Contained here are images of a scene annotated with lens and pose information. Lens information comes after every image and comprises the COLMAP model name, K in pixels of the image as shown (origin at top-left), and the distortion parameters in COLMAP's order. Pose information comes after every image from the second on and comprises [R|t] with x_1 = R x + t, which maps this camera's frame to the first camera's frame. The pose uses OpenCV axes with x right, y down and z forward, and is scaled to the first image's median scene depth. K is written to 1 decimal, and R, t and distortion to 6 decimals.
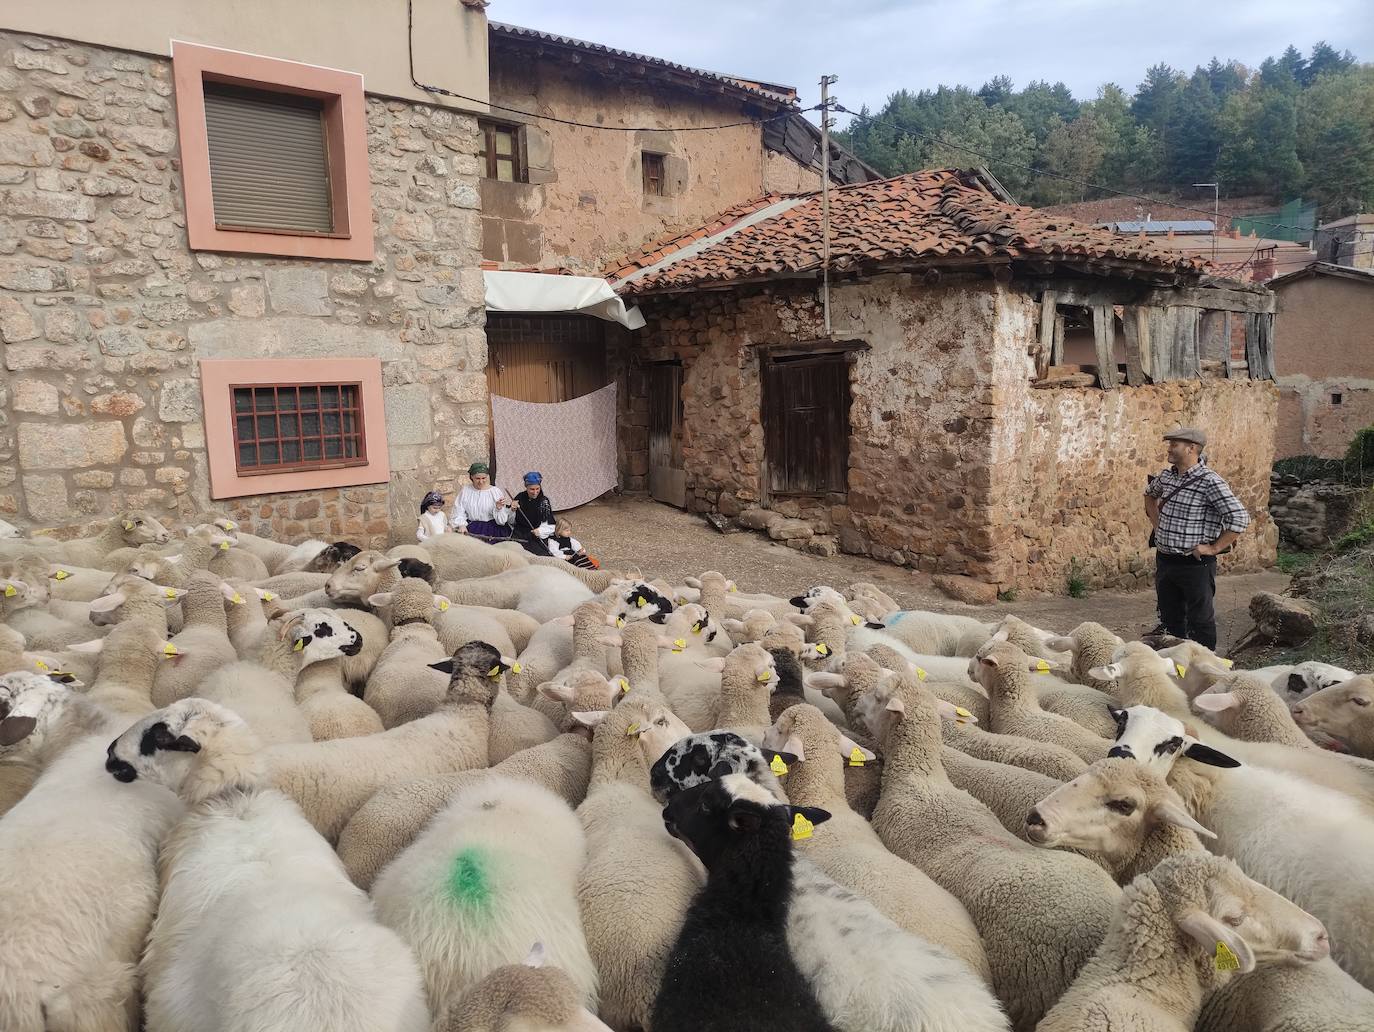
lens RADIAL K [[997.2, 0, 695.1], [0, 997.2, 523.5], [0, 0, 1]] dist [0.009717, -0.008271]
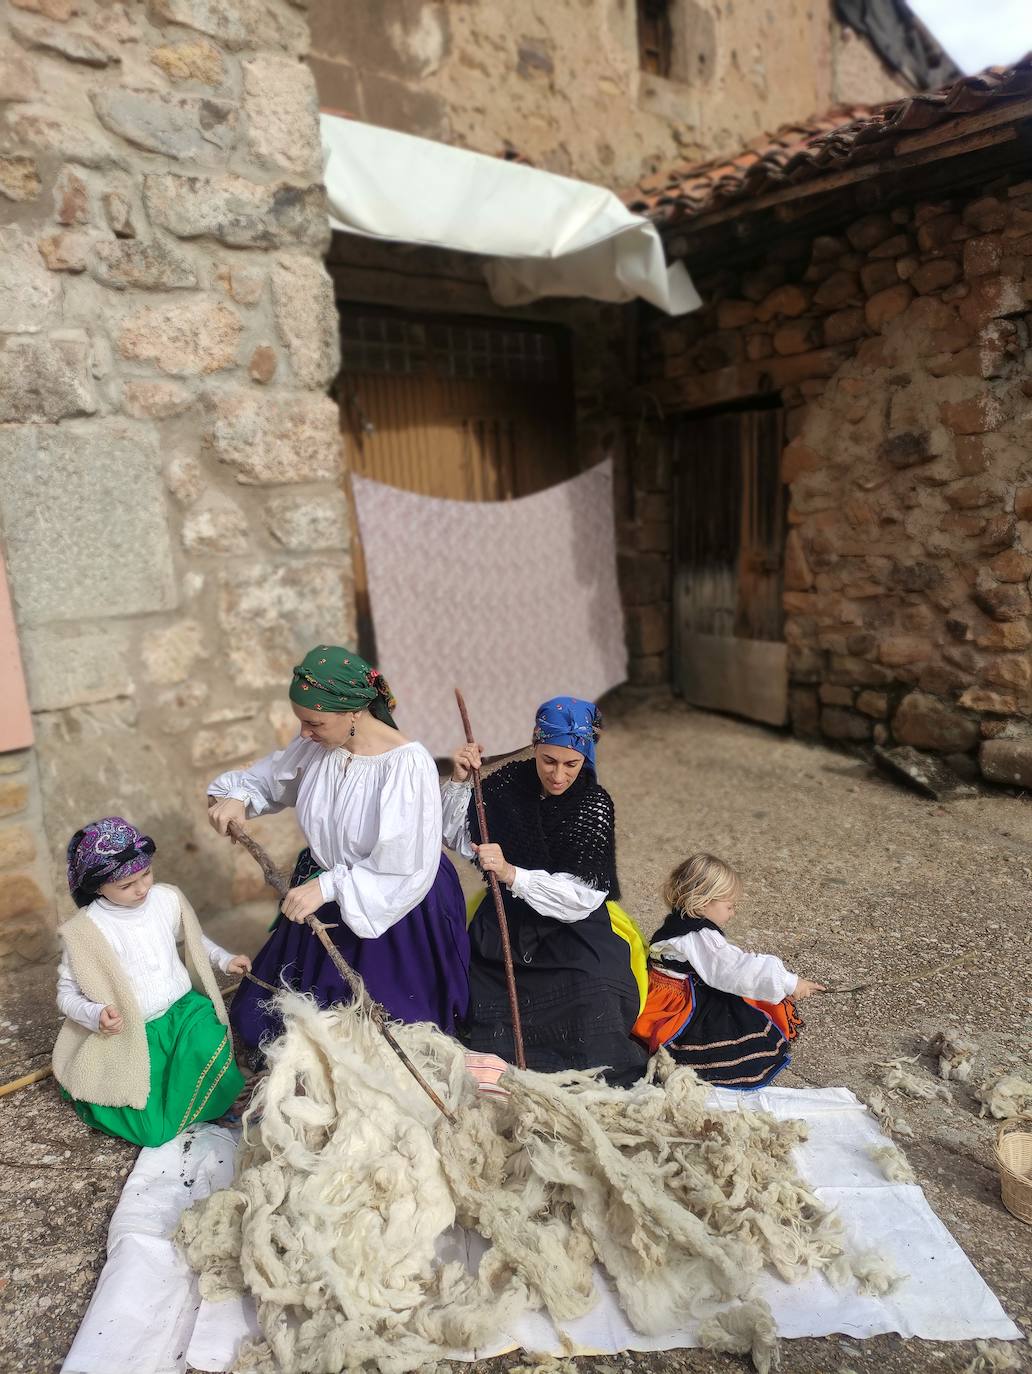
lens RADIAL K [[997.2, 0, 508.8], [0, 997.2, 681.9], [0, 0, 1]] dist [0.009717, -0.008271]
pose [[0.998445, -0.045338, -0.032427, -0.129808], [0.045510, 0.998953, 0.004560, -0.047184], [0.032186, -0.006029, 0.999464, 0.594669]]
